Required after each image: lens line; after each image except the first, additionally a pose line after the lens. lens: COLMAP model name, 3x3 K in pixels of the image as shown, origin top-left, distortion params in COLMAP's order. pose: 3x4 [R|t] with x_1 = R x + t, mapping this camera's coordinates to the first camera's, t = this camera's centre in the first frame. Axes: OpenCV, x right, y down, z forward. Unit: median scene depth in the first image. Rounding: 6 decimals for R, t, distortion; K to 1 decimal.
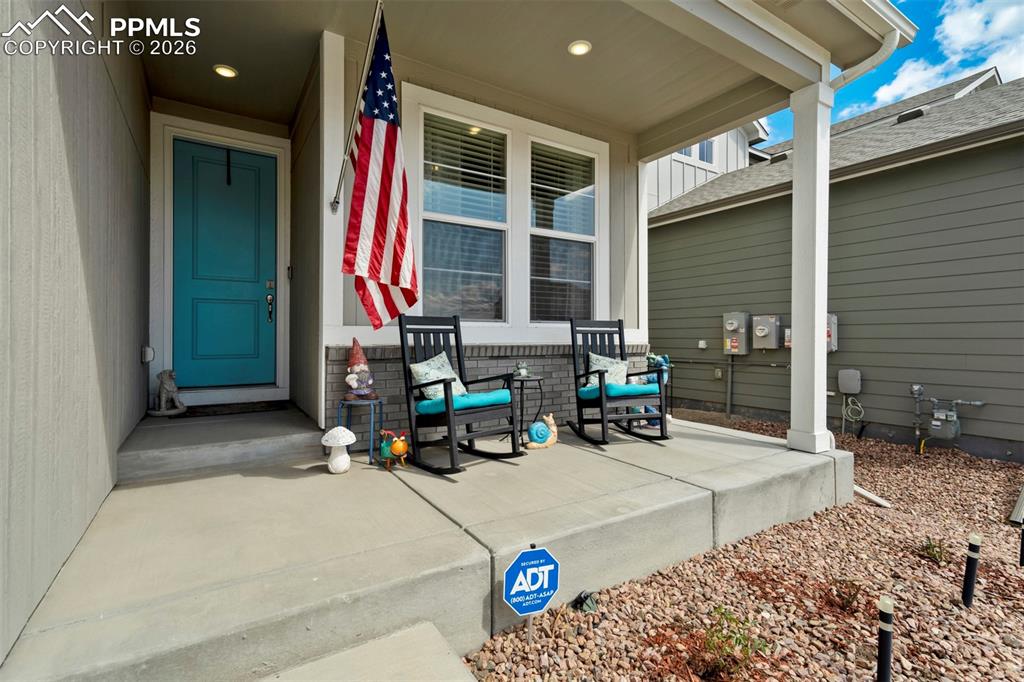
lens RADIAL K [[470.2, 0, 514.1], [0, 470.2, 340.4], [0, 0, 1]] dist [-0.001903, 0.007323]
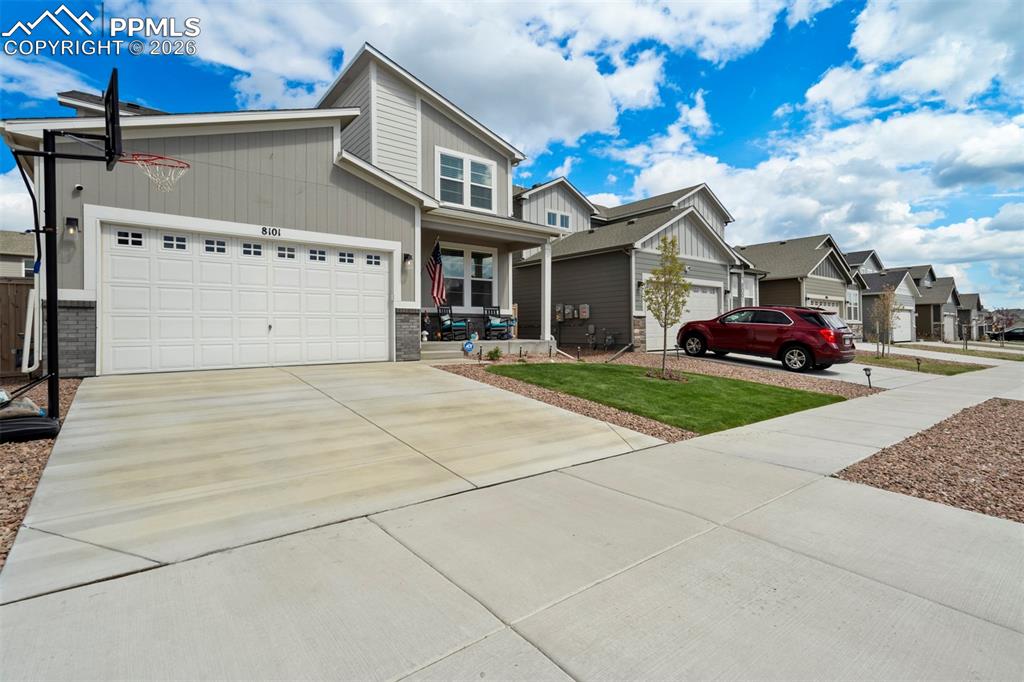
lens RADIAL K [[470.2, 0, 510.2], [0, 470.2, 333.4], [0, 0, 1]] dist [-0.001903, 0.007323]
pose [[0.995199, -0.005490, 0.097714, -0.015055], [0.004573, 0.999943, 0.009599, 0.128921], [-0.097761, -0.009106, 0.995168, -2.523049]]
